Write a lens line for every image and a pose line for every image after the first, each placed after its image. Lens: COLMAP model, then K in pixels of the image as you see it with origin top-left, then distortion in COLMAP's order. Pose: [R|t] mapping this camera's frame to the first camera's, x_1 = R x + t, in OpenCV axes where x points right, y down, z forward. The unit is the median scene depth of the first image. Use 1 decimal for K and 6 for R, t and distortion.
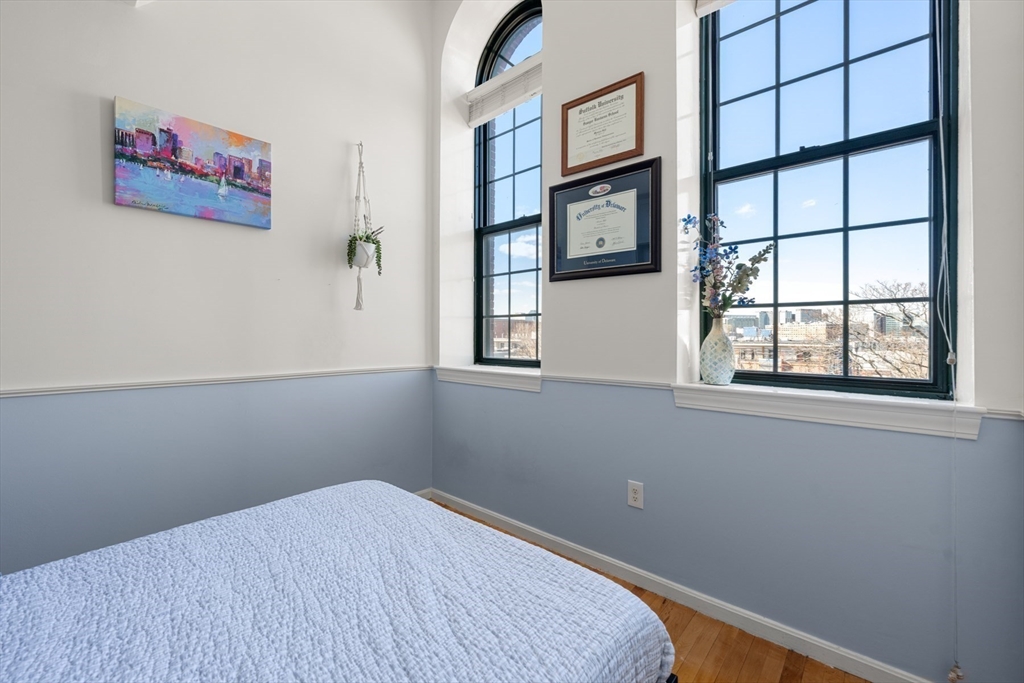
lens RADIAL K [[403.8, 0, 519.7], [0, 403.8, 332.7], [0, 0, 1]] dist [-0.001431, -0.000004]
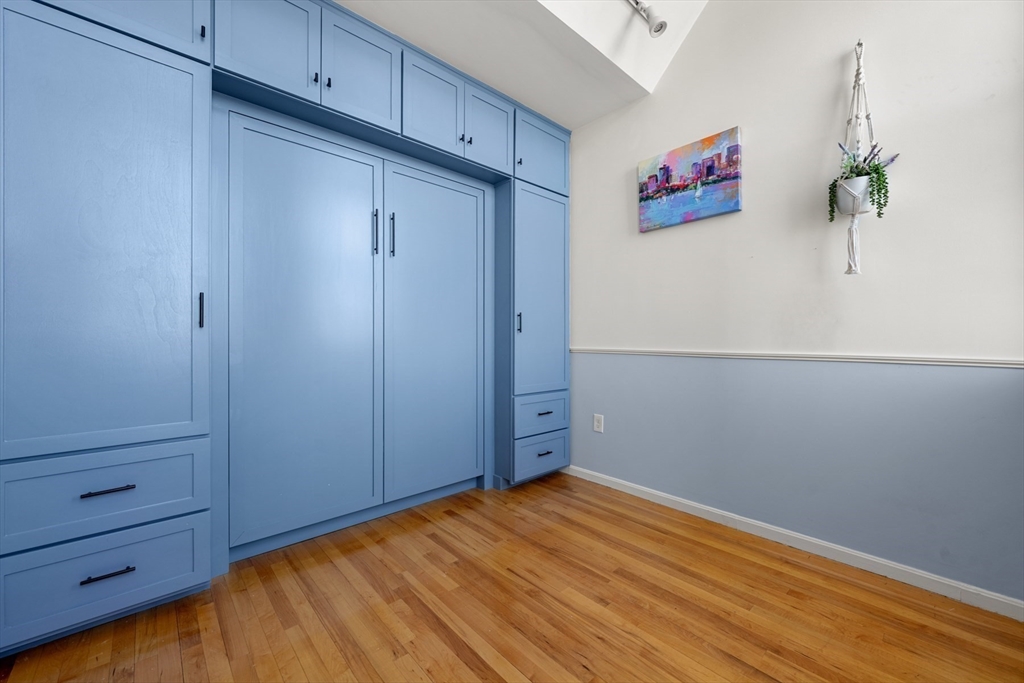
lens RADIAL K [[403.8, 0, 519.7], [0, 403.8, 332.7], [0, 0, 1]] dist [-0.001431, -0.000004]
pose [[-0.116840, -0.011503, -0.993084, 0.480871], [0.004051, 0.999919, -0.012058, 0.066199], [0.993142, -0.005432, -0.116784, 0.610069]]
